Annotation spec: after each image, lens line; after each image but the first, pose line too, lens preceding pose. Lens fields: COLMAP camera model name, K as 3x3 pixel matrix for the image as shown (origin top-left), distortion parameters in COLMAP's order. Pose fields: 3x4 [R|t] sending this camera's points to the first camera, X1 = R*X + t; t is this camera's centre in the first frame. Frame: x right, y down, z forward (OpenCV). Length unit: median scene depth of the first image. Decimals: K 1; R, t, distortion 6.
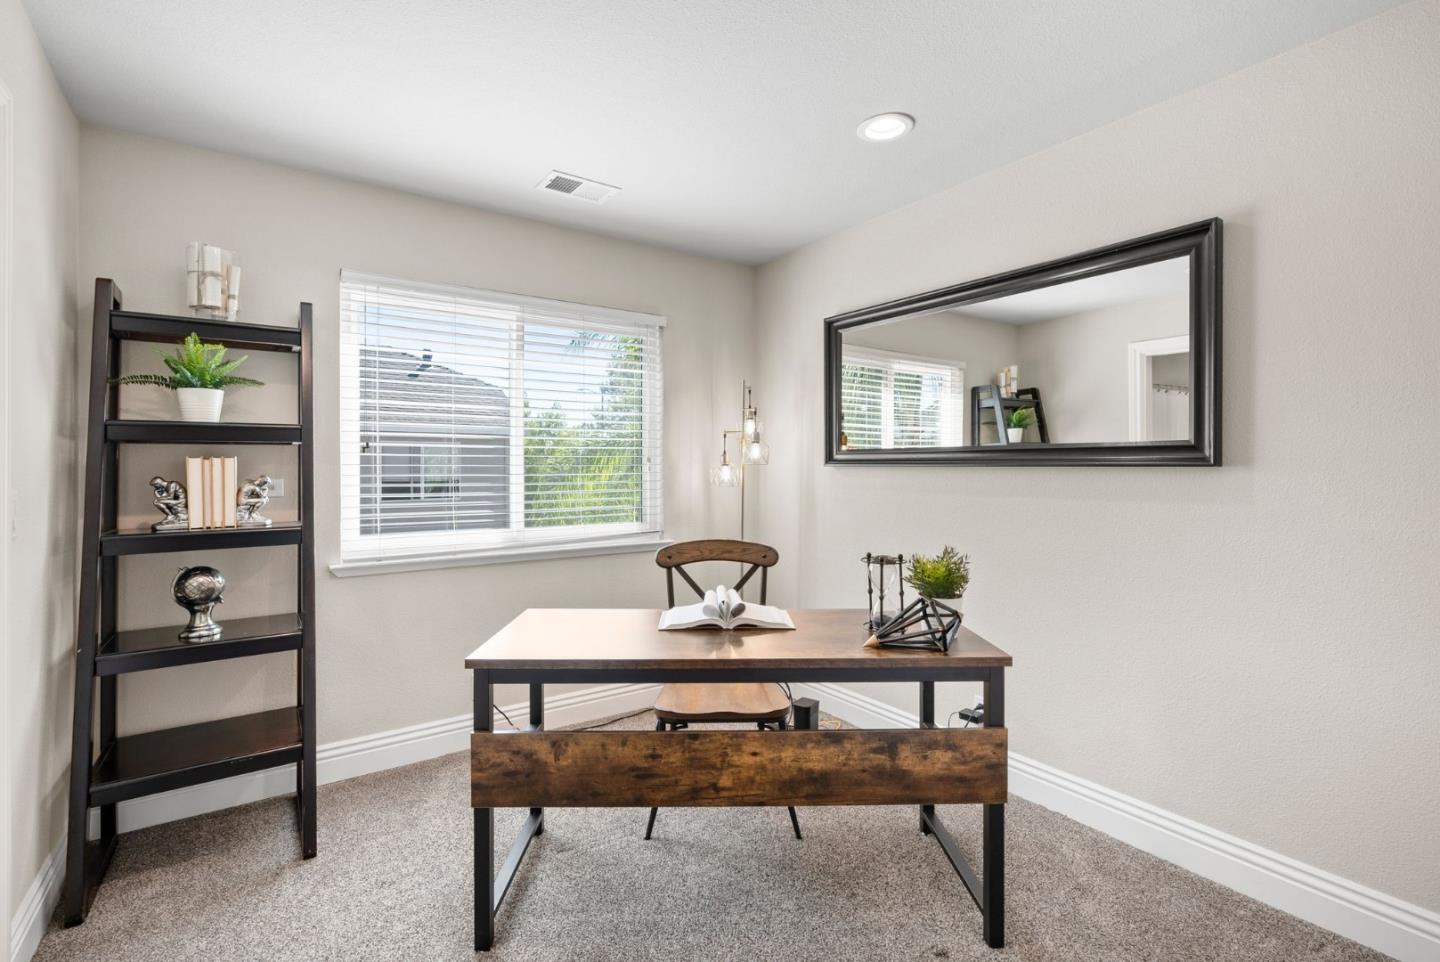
lens RADIAL K [[657.5, 0, 723.0], [0, 657.5, 473.2], [0, 0, 1]] dist [0.001072, 0.000076]
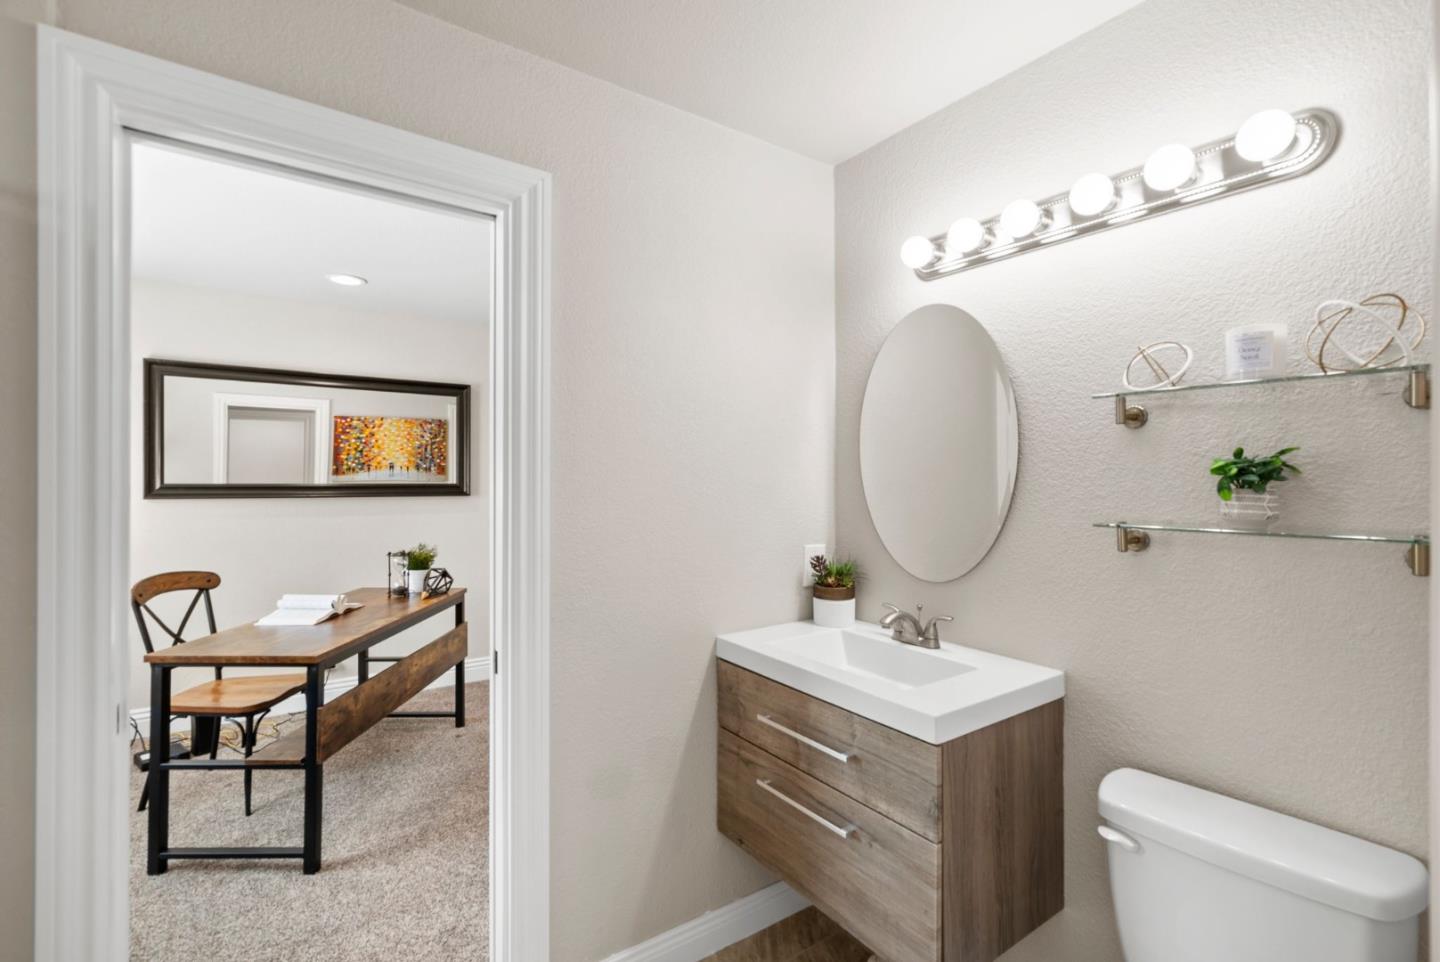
lens RADIAL K [[657.5, 0, 720.4], [0, 657.5, 479.3], [0, 0, 1]] dist [0.001072, 0.000076]
pose [[0.006911, -0.000080, 0.999976, -1.083289], [0.008366, 0.999965, 0.000022, -0.043268], [-0.999941, 0.008366, 0.006911, 0.099434]]
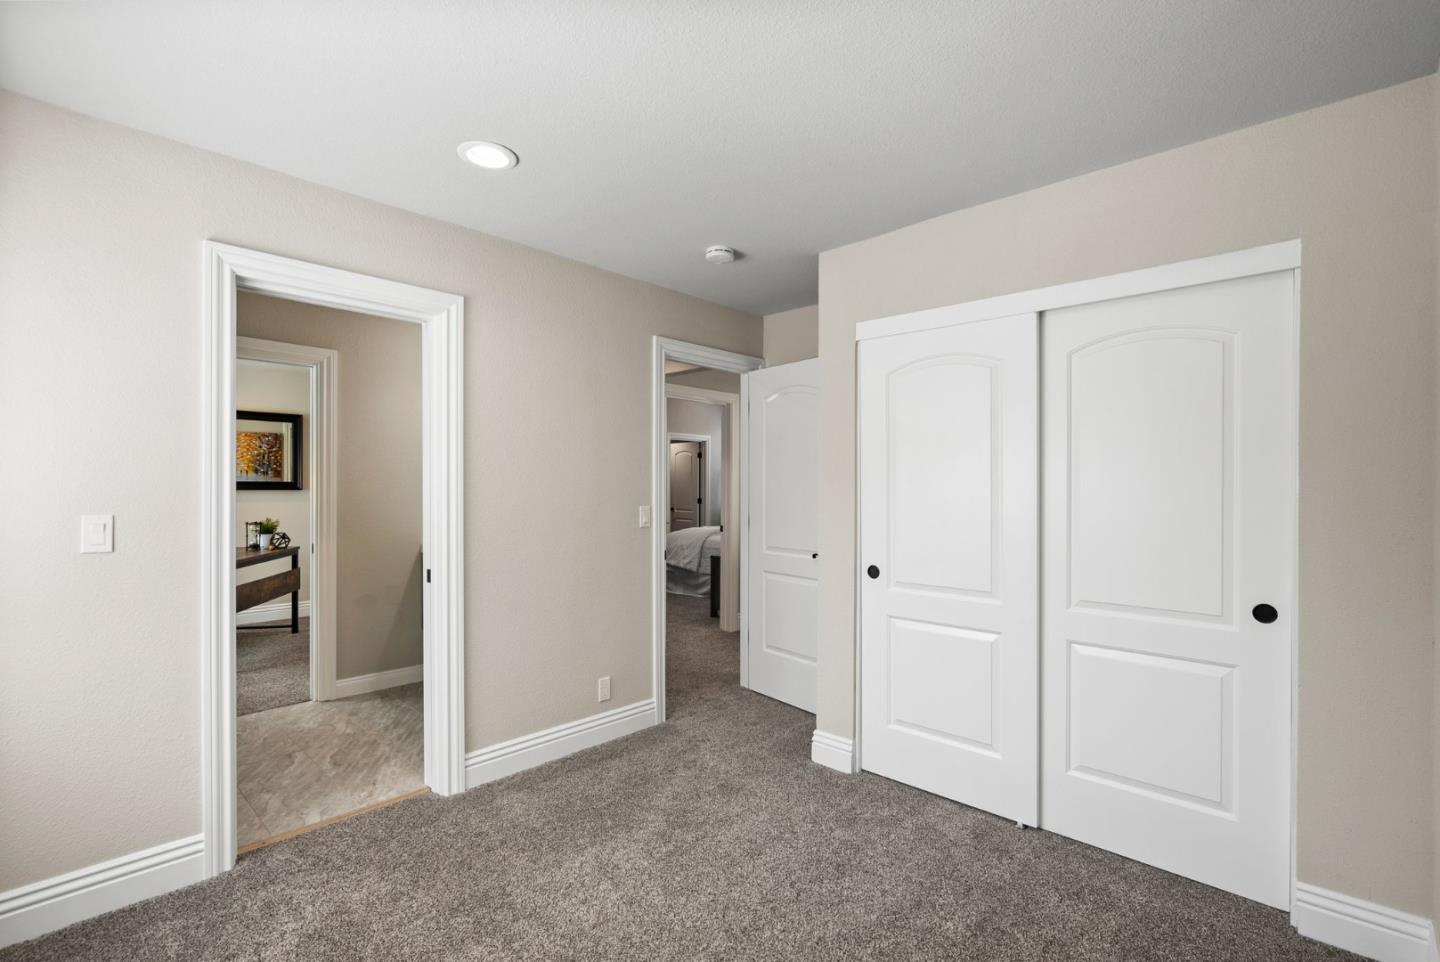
lens RADIAL K [[657.5, 0, 724.4], [0, 657.5, 486.1], [0, 0, 1]] dist [0.001072, 0.000076]
pose [[-0.197231, 0.000995, 0.980356, -2.125594], [0.009031, 0.999959, 0.000802, -0.009509], [-0.980315, 0.009012, -0.197232, -0.310075]]
